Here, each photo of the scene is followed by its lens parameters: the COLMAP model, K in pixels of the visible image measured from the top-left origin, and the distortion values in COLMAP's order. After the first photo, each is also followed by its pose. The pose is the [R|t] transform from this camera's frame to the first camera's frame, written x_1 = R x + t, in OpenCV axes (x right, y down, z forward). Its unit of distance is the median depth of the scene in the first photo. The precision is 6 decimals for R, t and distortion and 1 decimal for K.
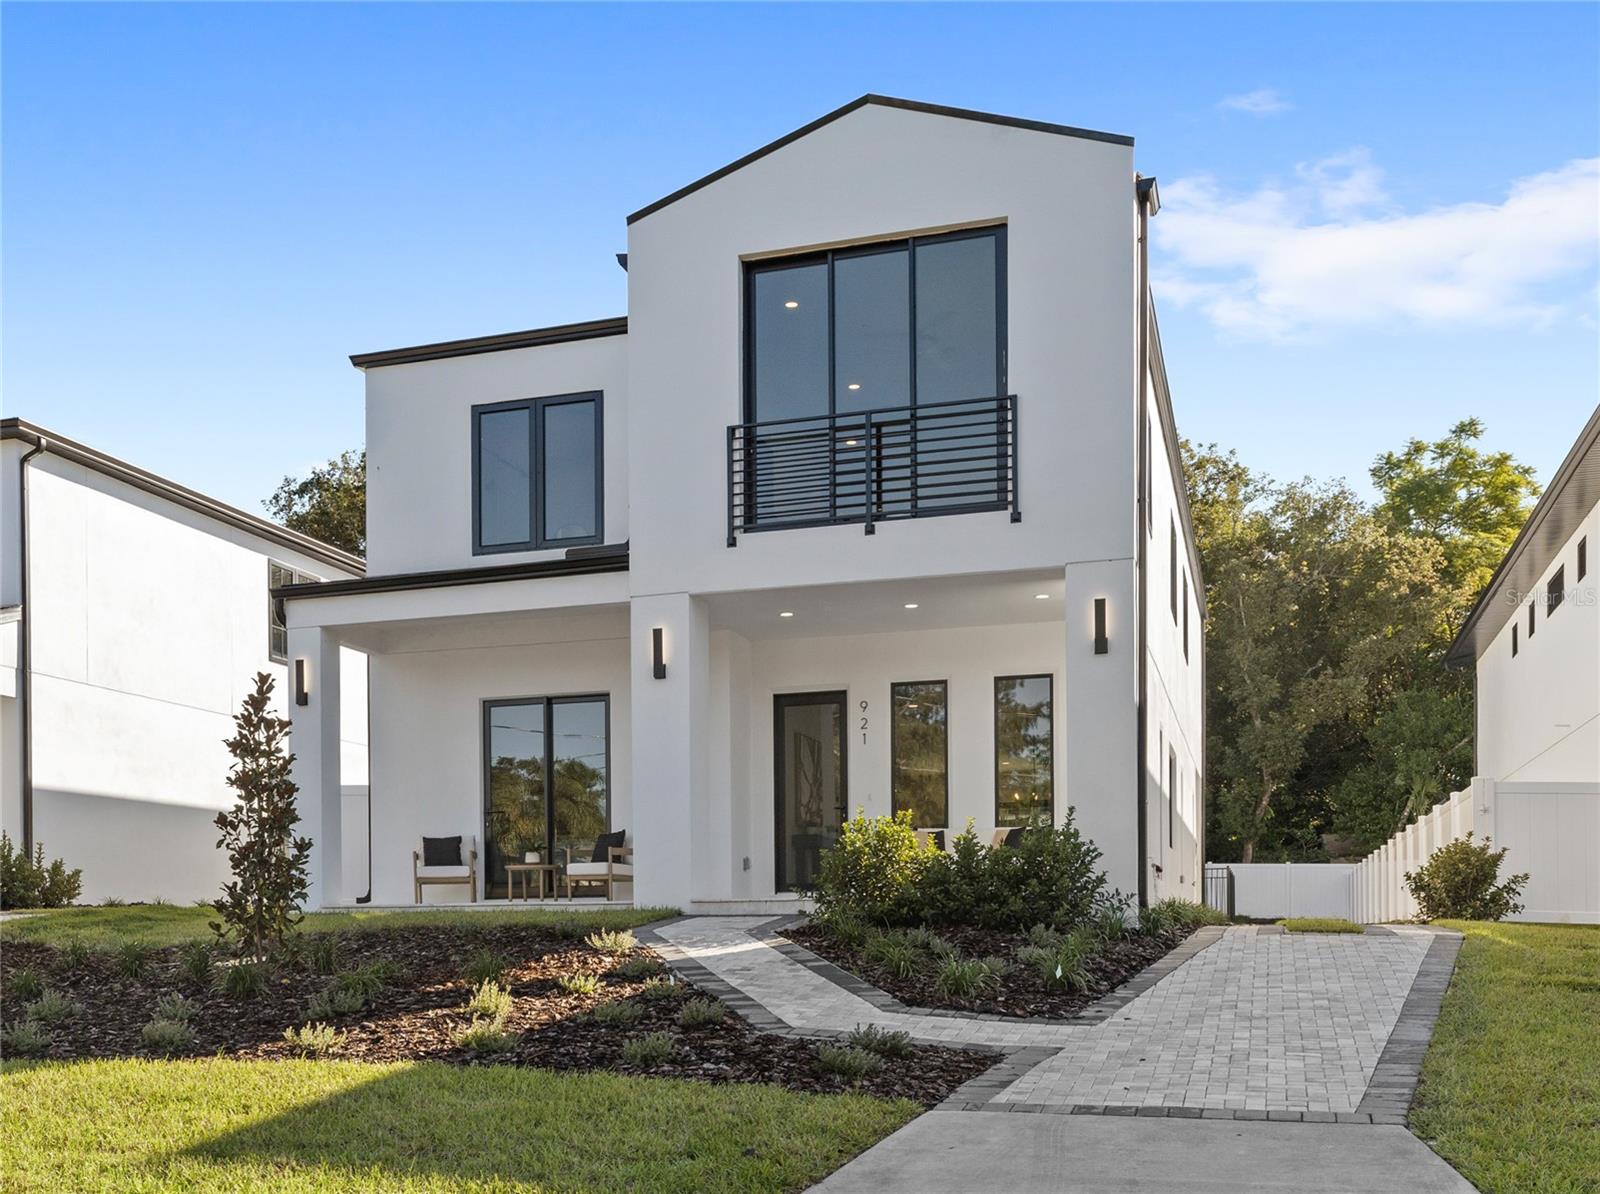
lens RADIAL K [[1691.2, 0, 800.0], [0, 1691.2, 597.0], [0, 0, 1]] dist [0.003046, 0.009078]
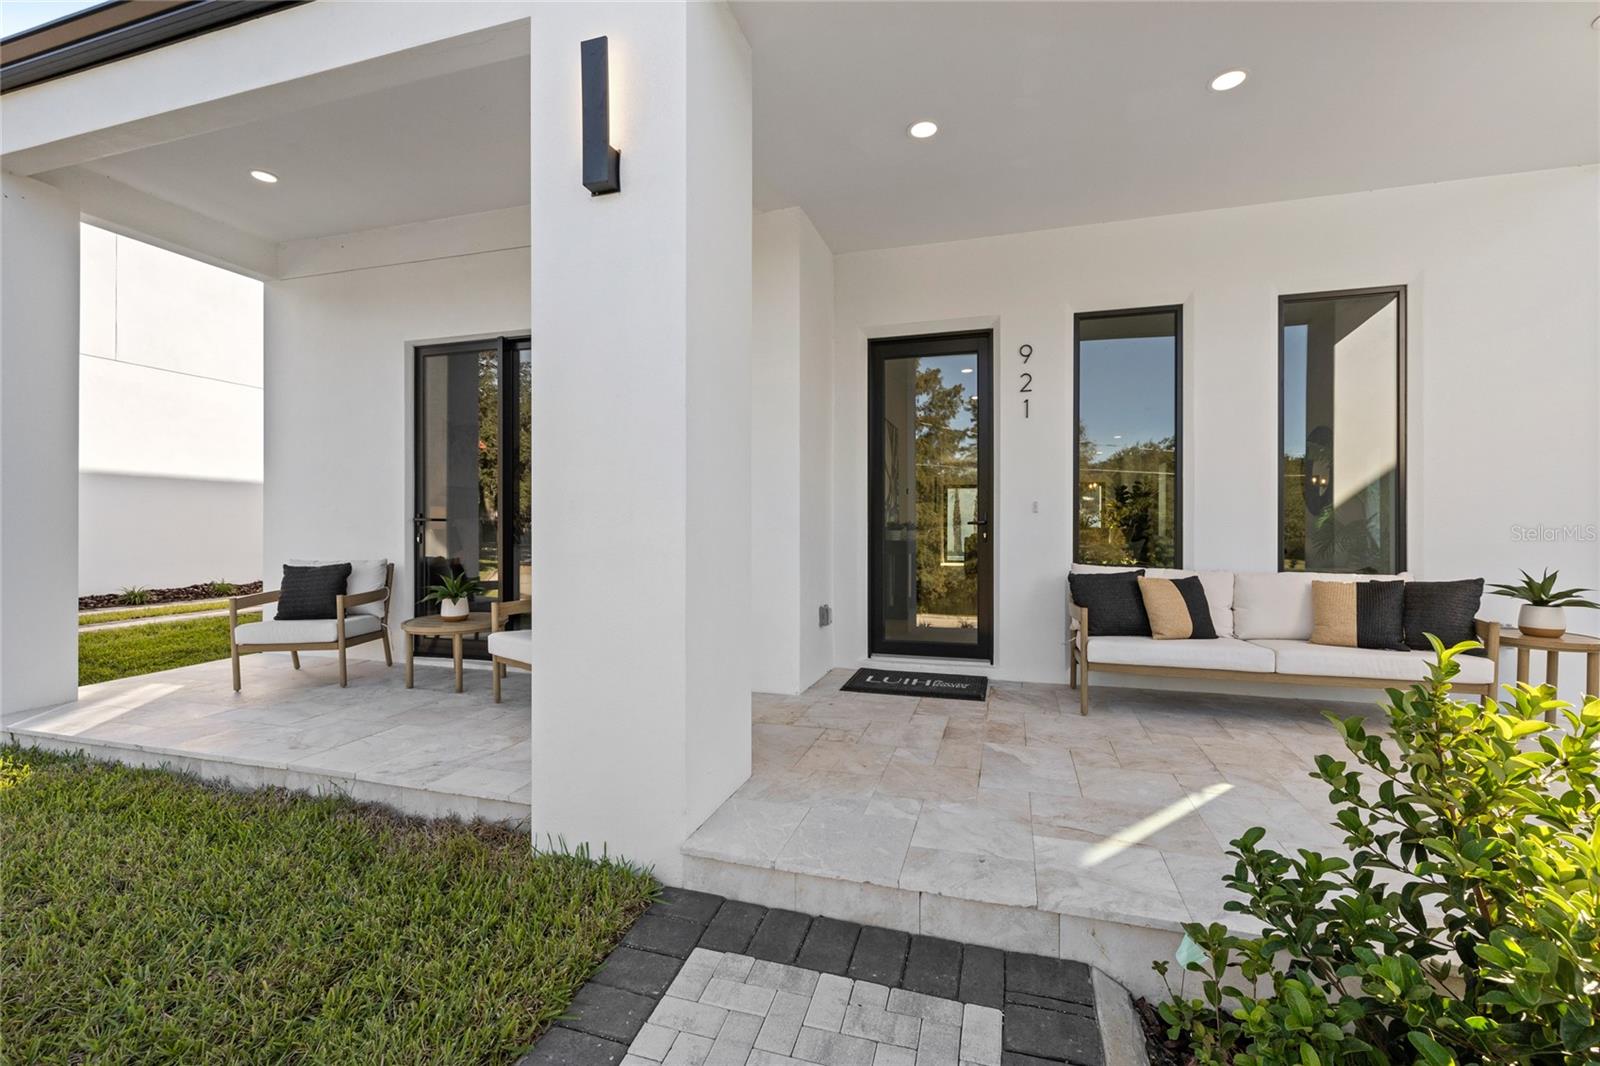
lens RADIAL K [[681.1, 0, 801.6], [0, 681.1, 532.5], [0, 0, 1]] dist [0.000694, -0.000181]
pose [[0.999560, 0.015400, -0.025351, -0.033885], [-0.009635, 0.976894, 0.213506, 0.076550], [0.028053, -0.213167, 0.976613, 0.761866]]
